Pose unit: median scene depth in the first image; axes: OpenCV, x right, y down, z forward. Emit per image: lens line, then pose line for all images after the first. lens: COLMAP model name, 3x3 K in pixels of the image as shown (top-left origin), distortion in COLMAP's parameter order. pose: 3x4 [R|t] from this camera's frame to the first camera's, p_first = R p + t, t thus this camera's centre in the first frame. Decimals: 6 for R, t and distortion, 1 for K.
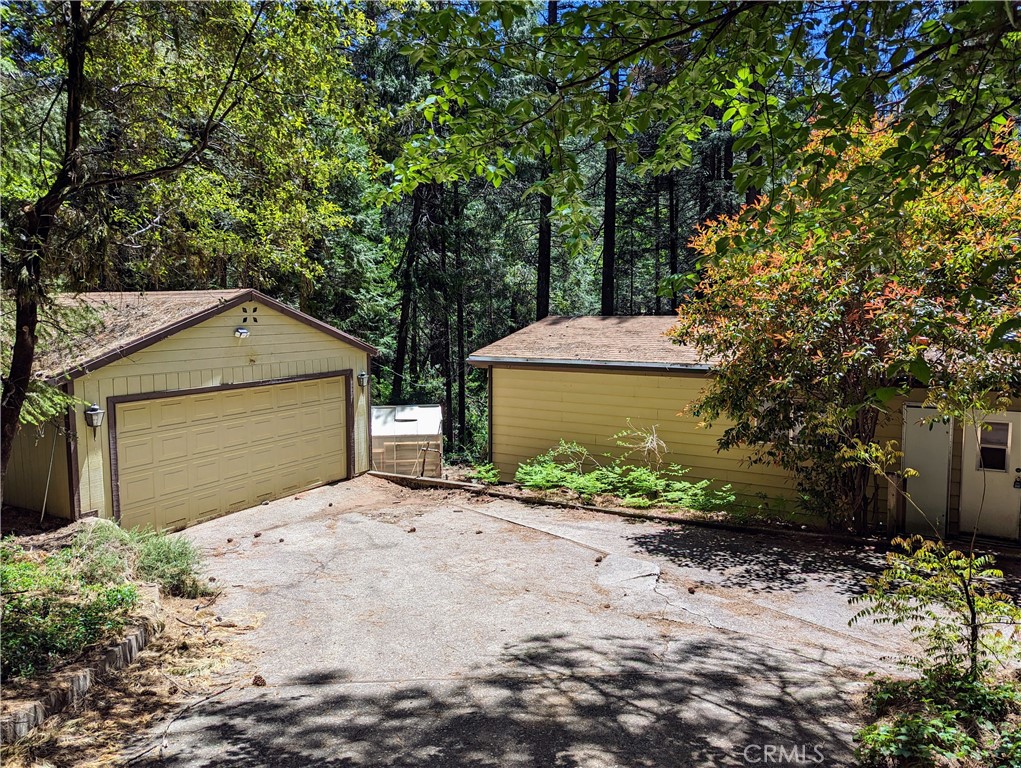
lens RADIAL K [[720.1, 0, 511.6], [0, 720.1, 385.3], [0, 0, 1]] dist [0.059646, -0.004132]
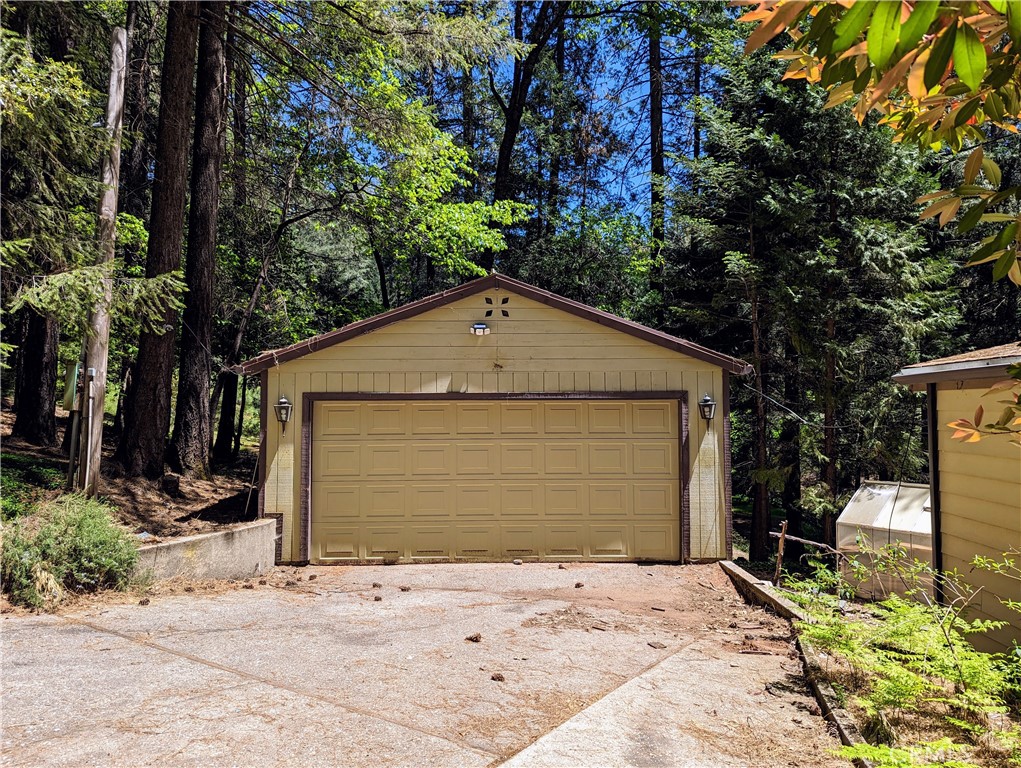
lens RADIAL K [[720.1, 0, 511.8], [0, 720.1, 375.4], [0, 0, 1]] dist [0.059646, -0.004132]
pose [[0.501415, -0.037053, -0.864413, 0.310506], [-0.092734, 0.991026, -0.096273, 0.048453], [0.860223, 0.128433, 0.493479, 0.637633]]
